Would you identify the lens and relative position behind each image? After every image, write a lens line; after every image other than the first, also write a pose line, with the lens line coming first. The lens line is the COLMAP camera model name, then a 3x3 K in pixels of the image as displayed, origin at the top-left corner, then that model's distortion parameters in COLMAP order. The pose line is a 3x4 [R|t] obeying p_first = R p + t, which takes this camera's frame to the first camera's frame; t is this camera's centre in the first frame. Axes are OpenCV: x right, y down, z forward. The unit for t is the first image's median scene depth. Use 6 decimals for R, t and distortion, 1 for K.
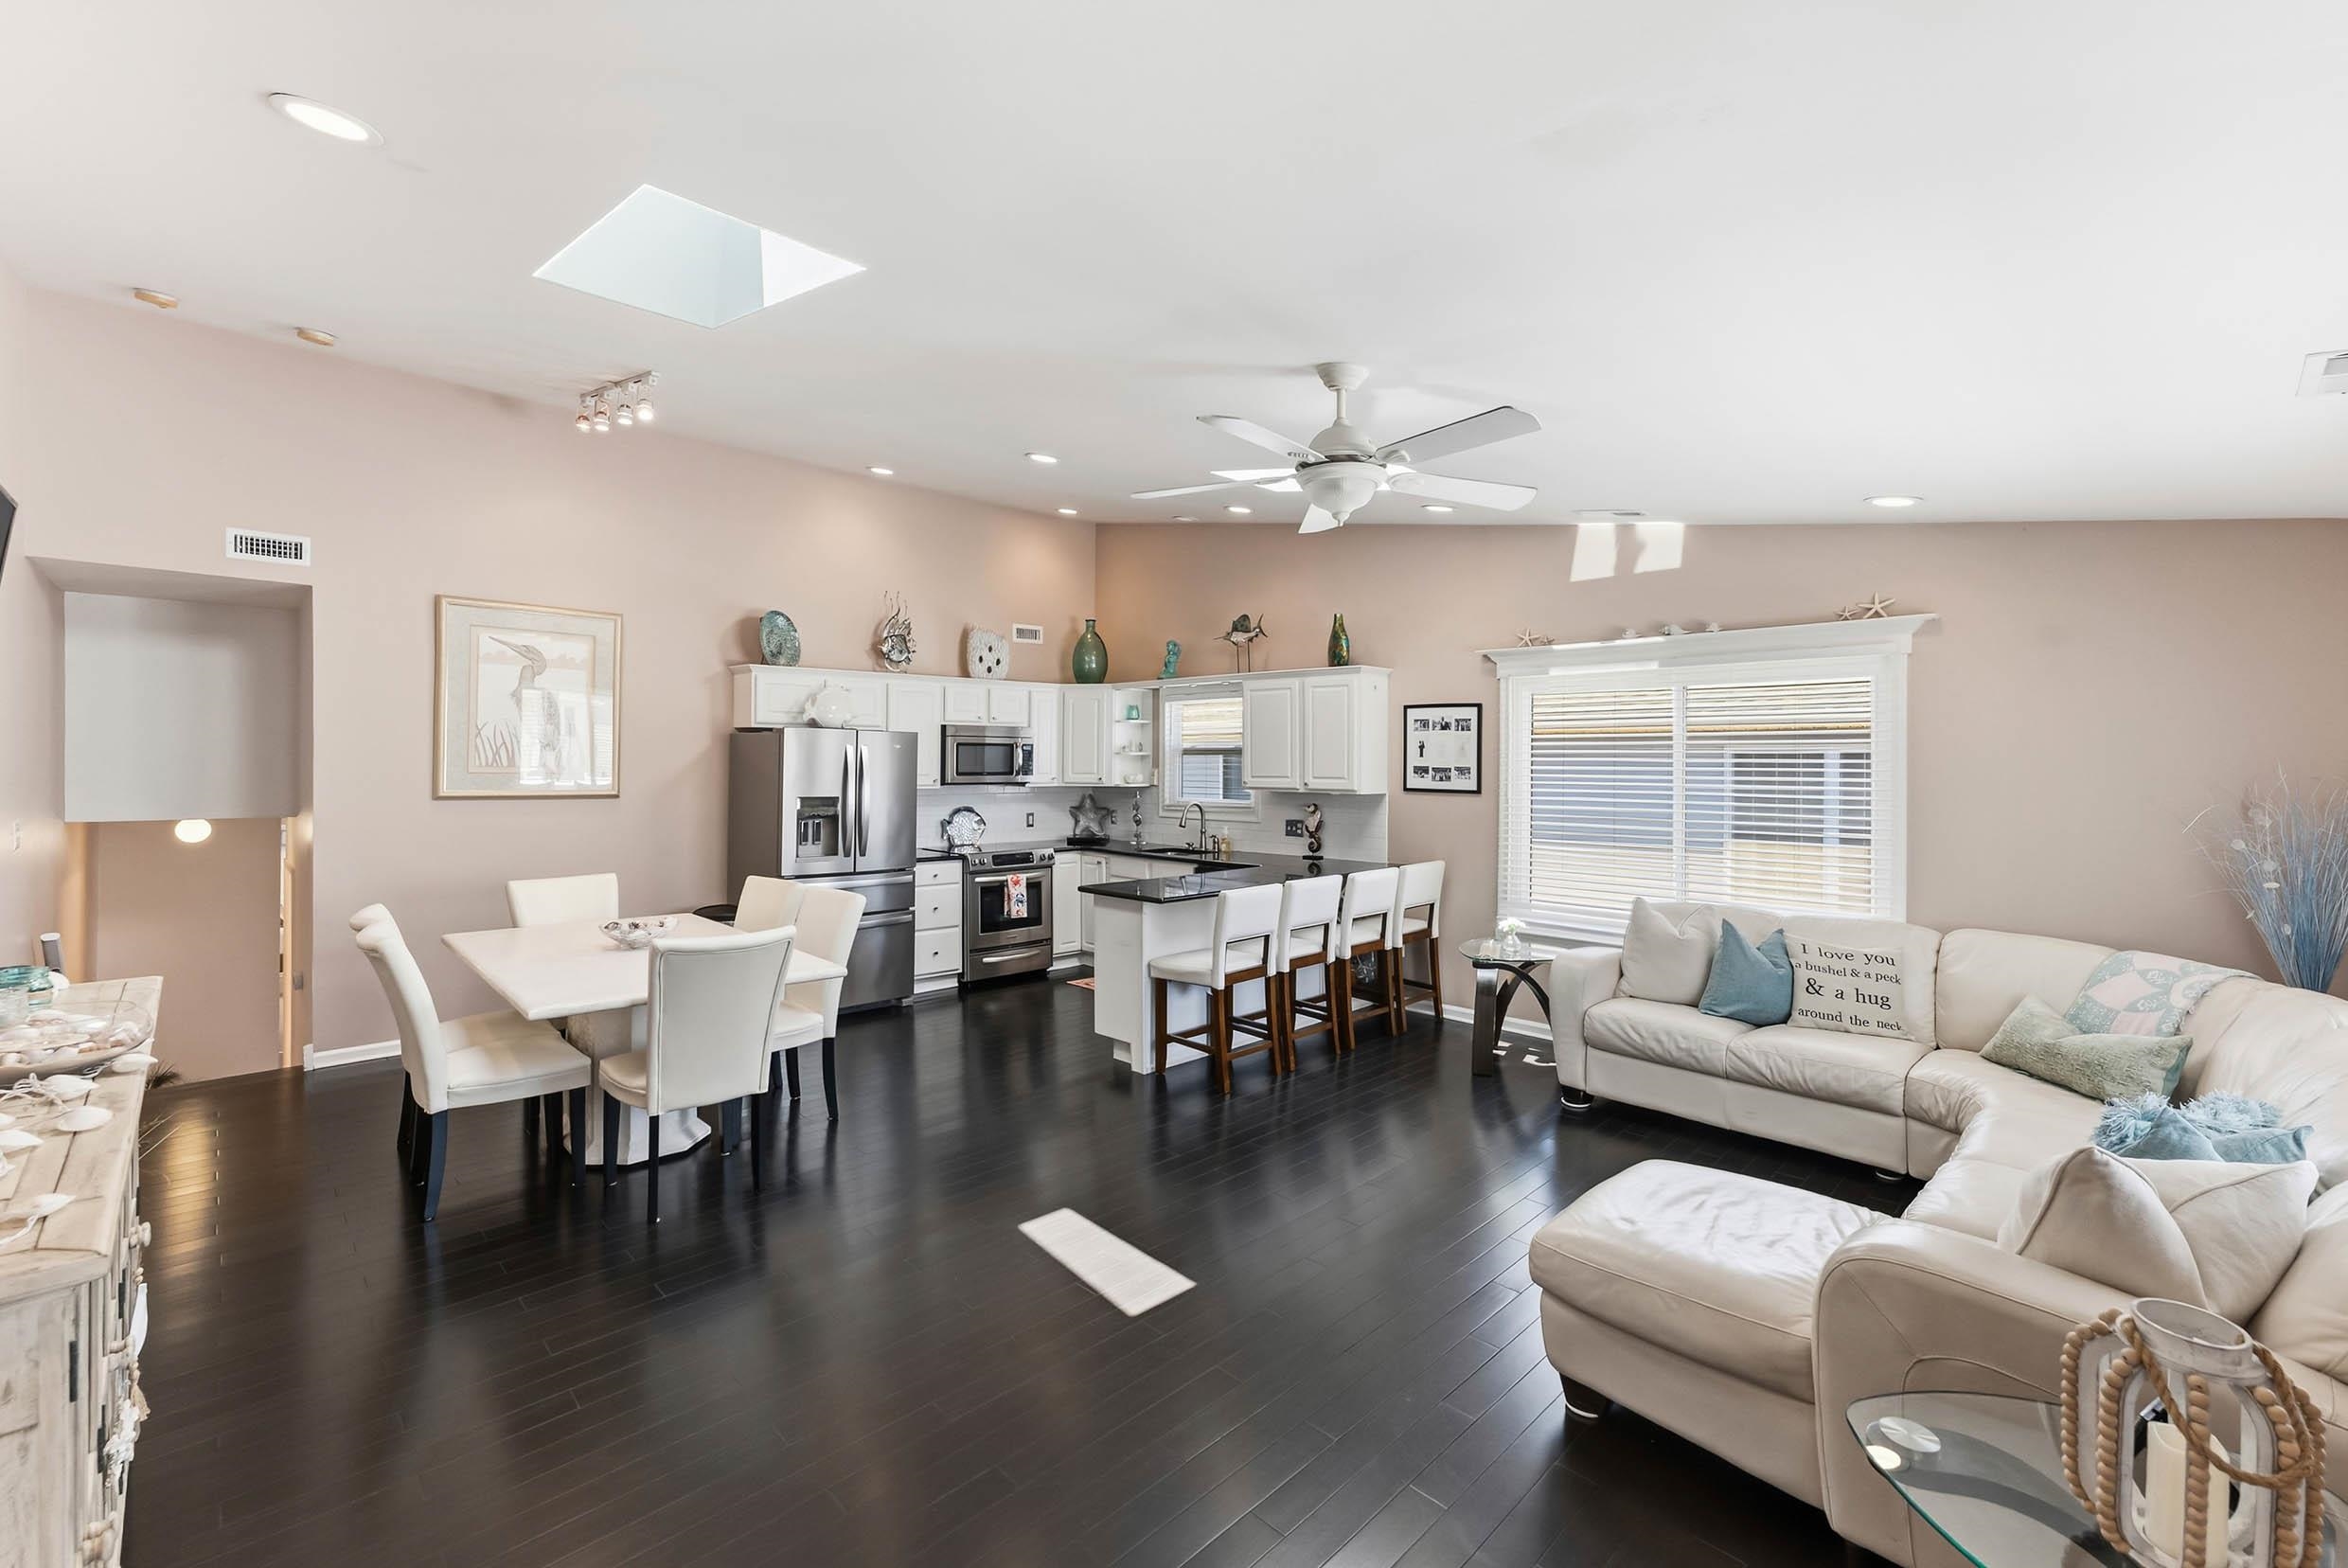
lens RADIAL K [[1010.0, 0, 1170.4], [0, 1010.0, 760.2], [0, 0, 1]] dist [-0.053782, 0.068435]
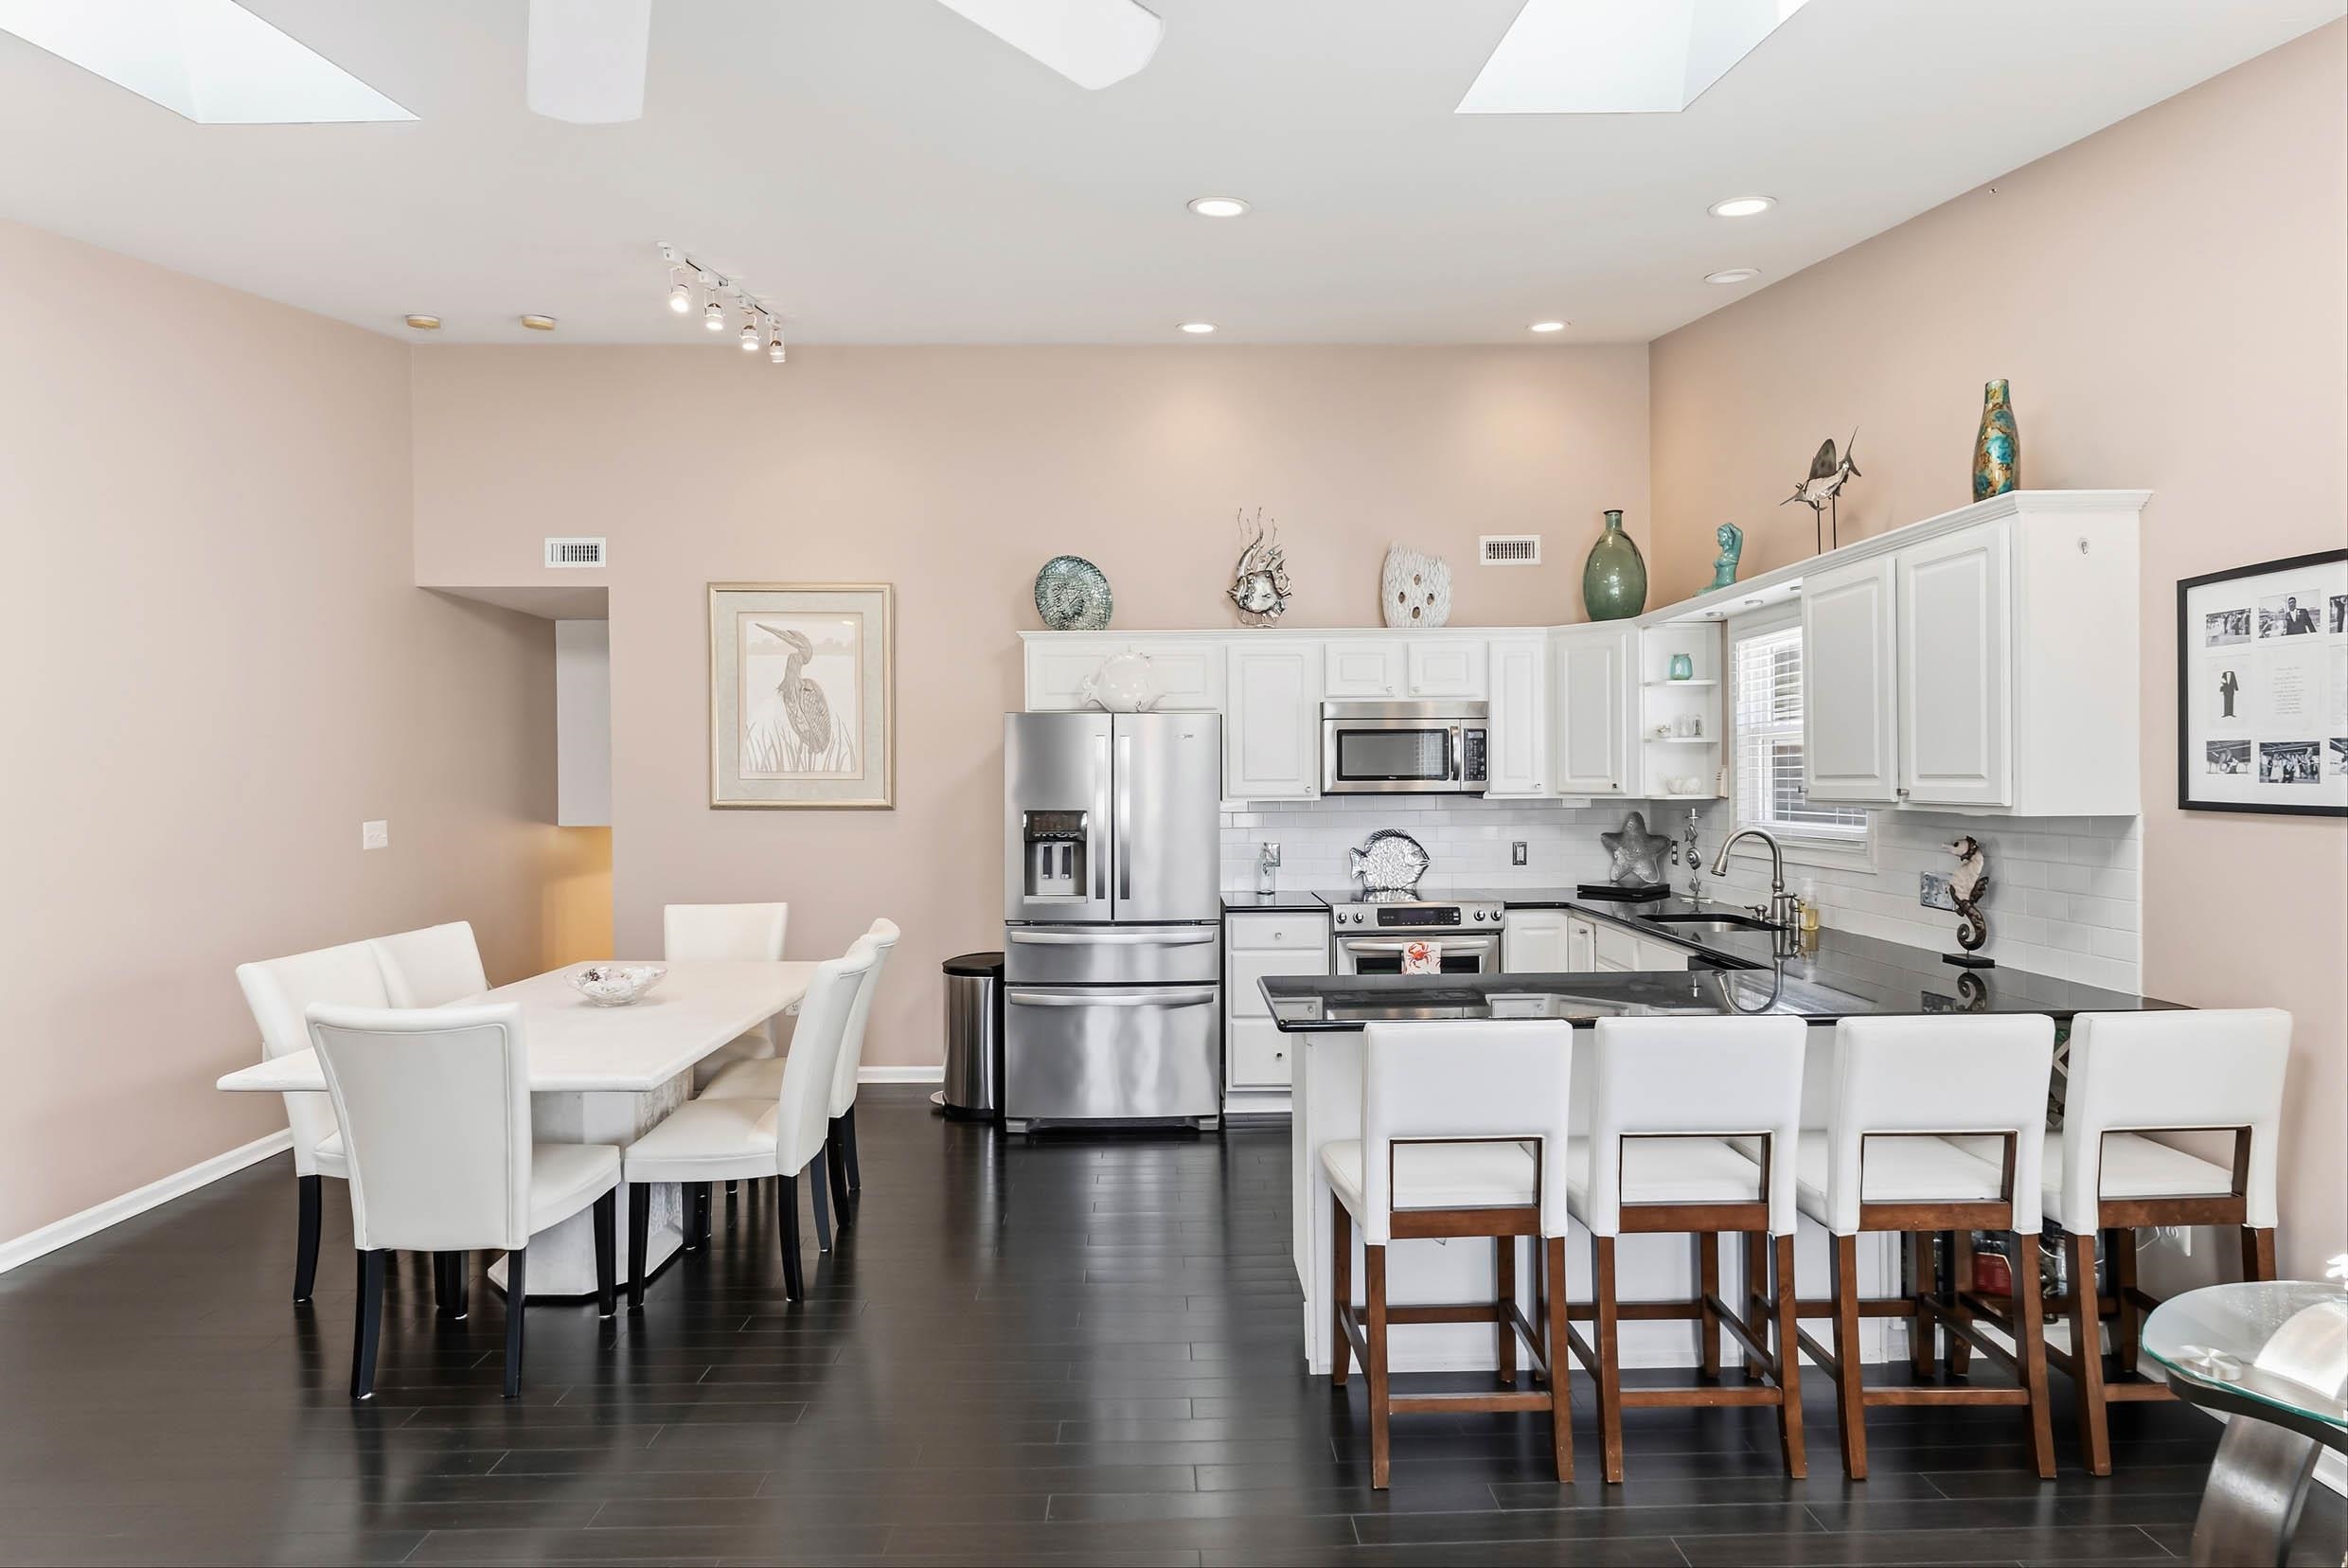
lens RADIAL K [[1202.8, 0, 1174.0], [0, 1202.8, 784.0], [0, 0, 1]] dist [0.003366, 0.001291]
pose [[0.727117, -0.006280, -0.686485, 0.251905], [0.012687, 0.999910, 0.004291, 0.013652], [0.686397, -0.011830, 0.727131, 0.393797]]
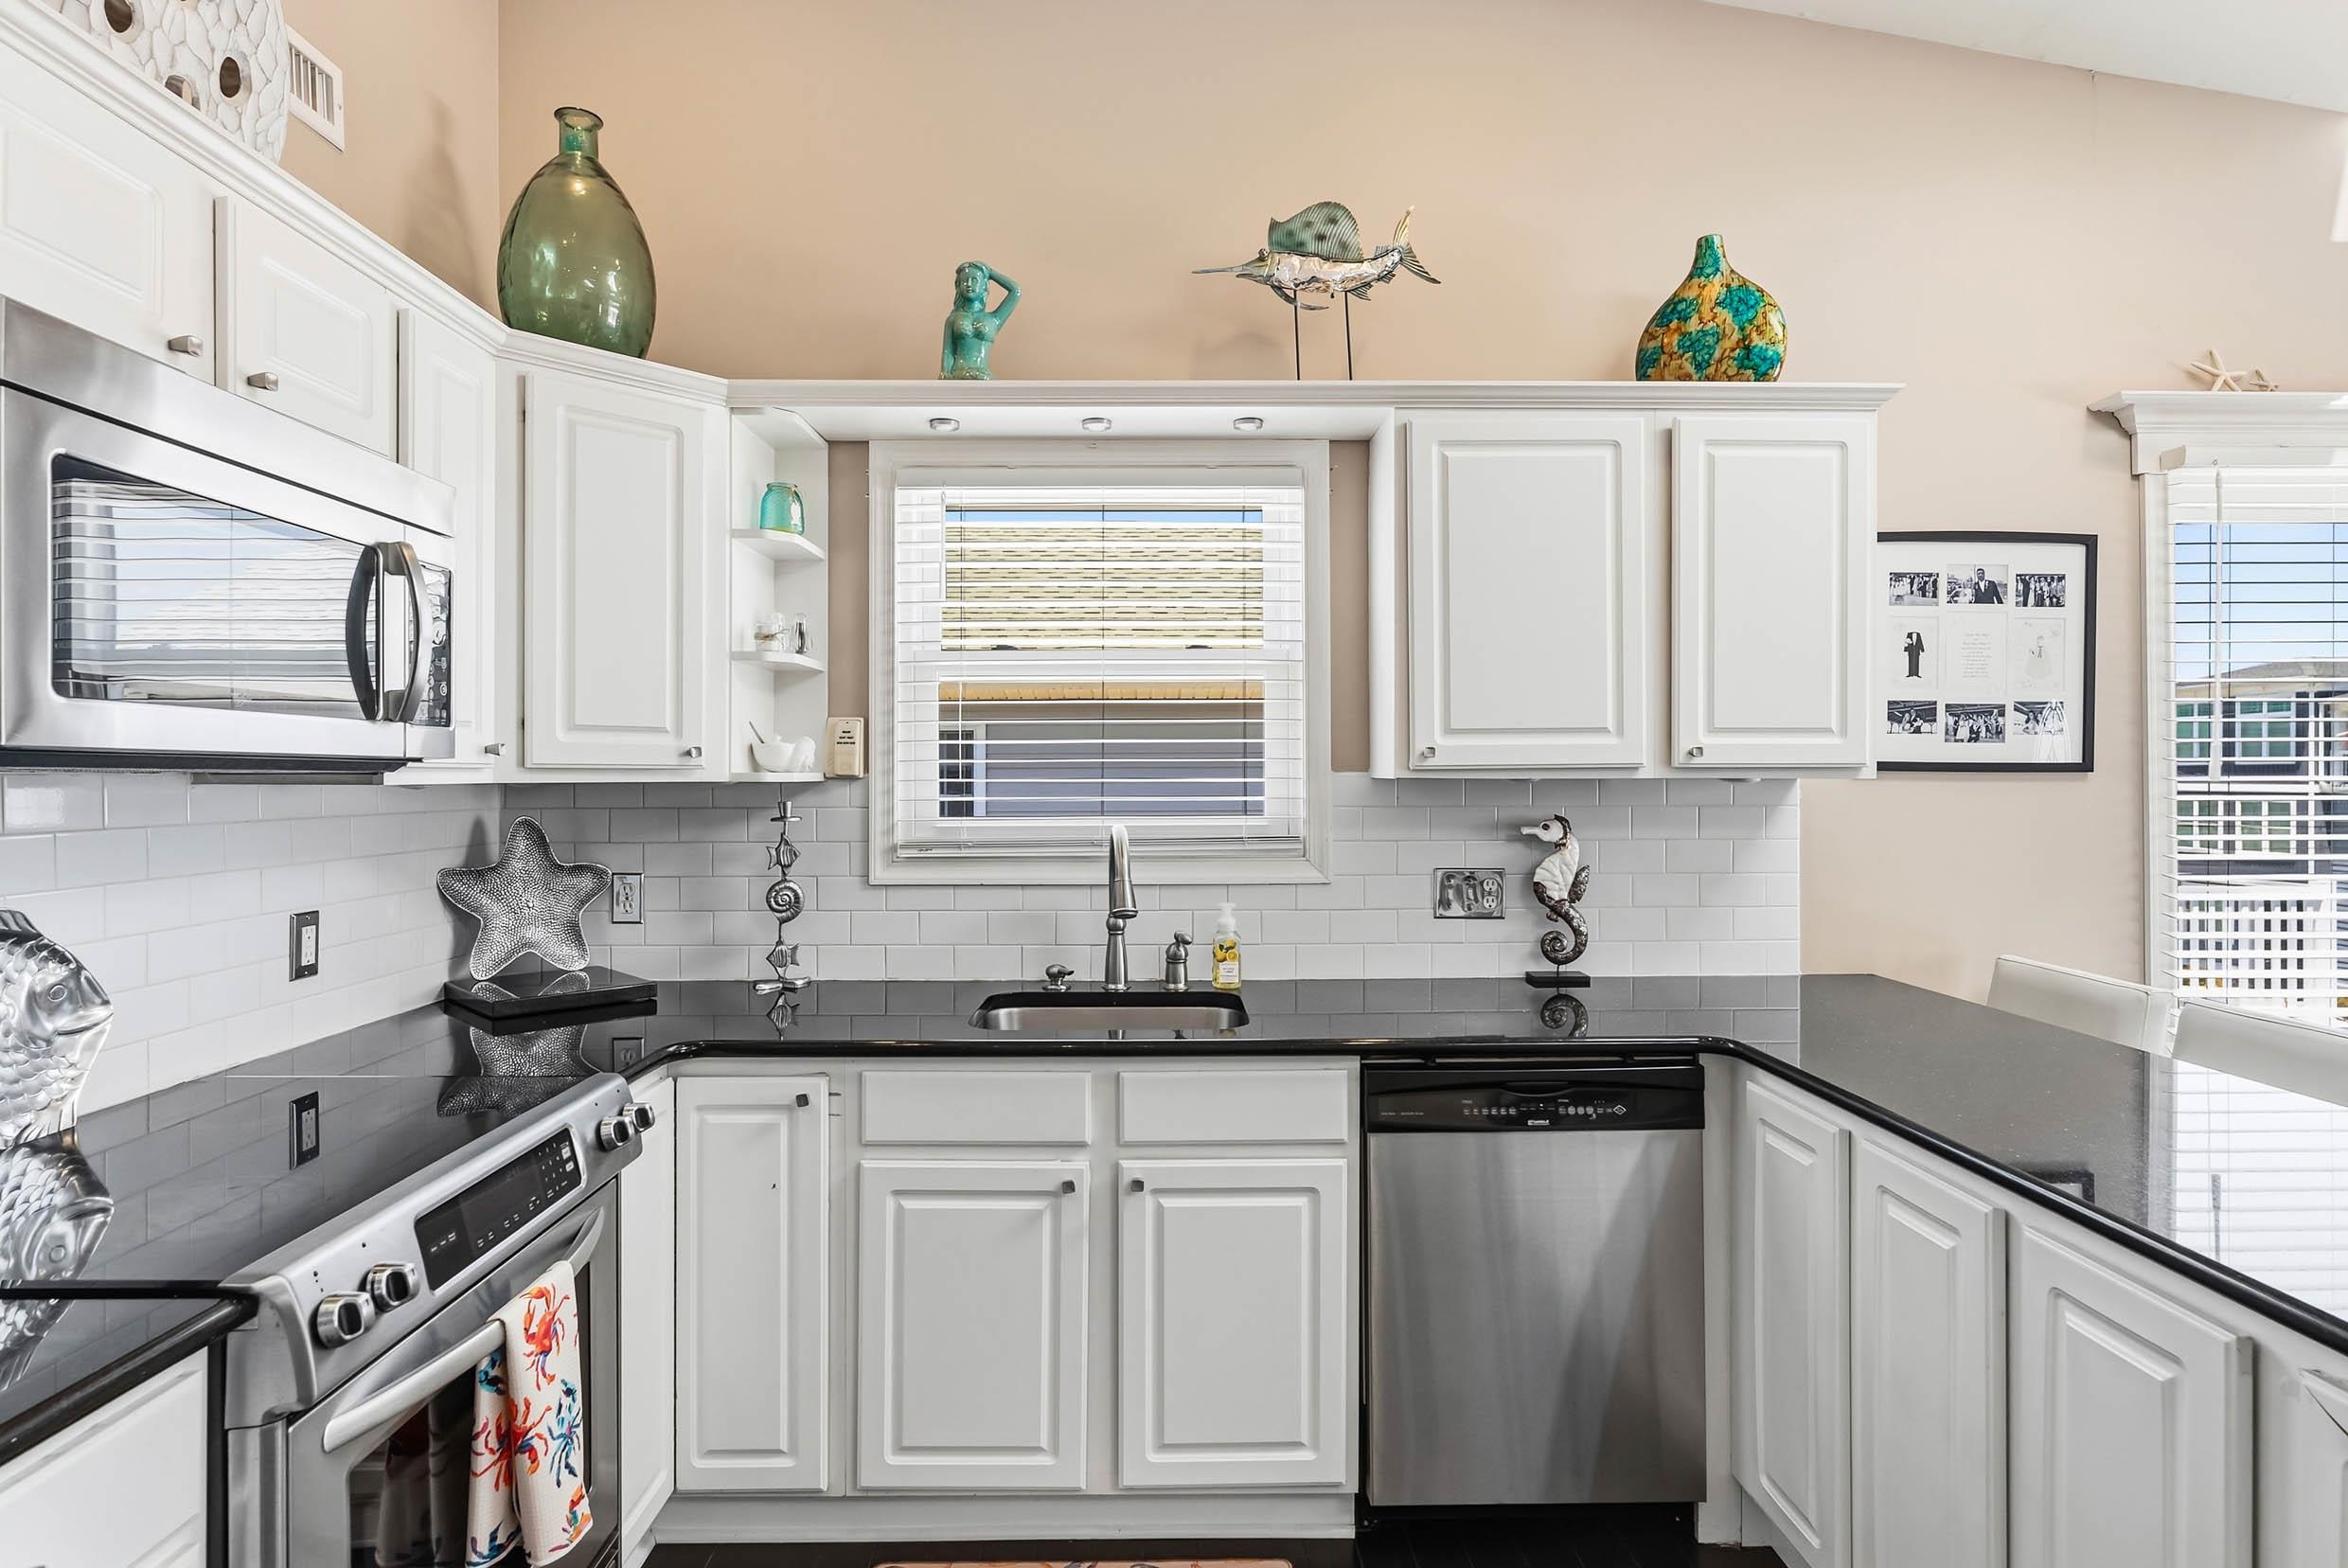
lens RADIAL K [[1248.4, 0, 1174.0], [0, 1248.4, 784.0], [0, 0, 1]] dist [-0.001751, -0.000301]
pose [[0.684778, -0.011032, 0.728668, -0.245841], [0.004616, 0.999931, 0.010800, 0.027720], [-0.728737, -0.004032, 0.684782, 0.822662]]
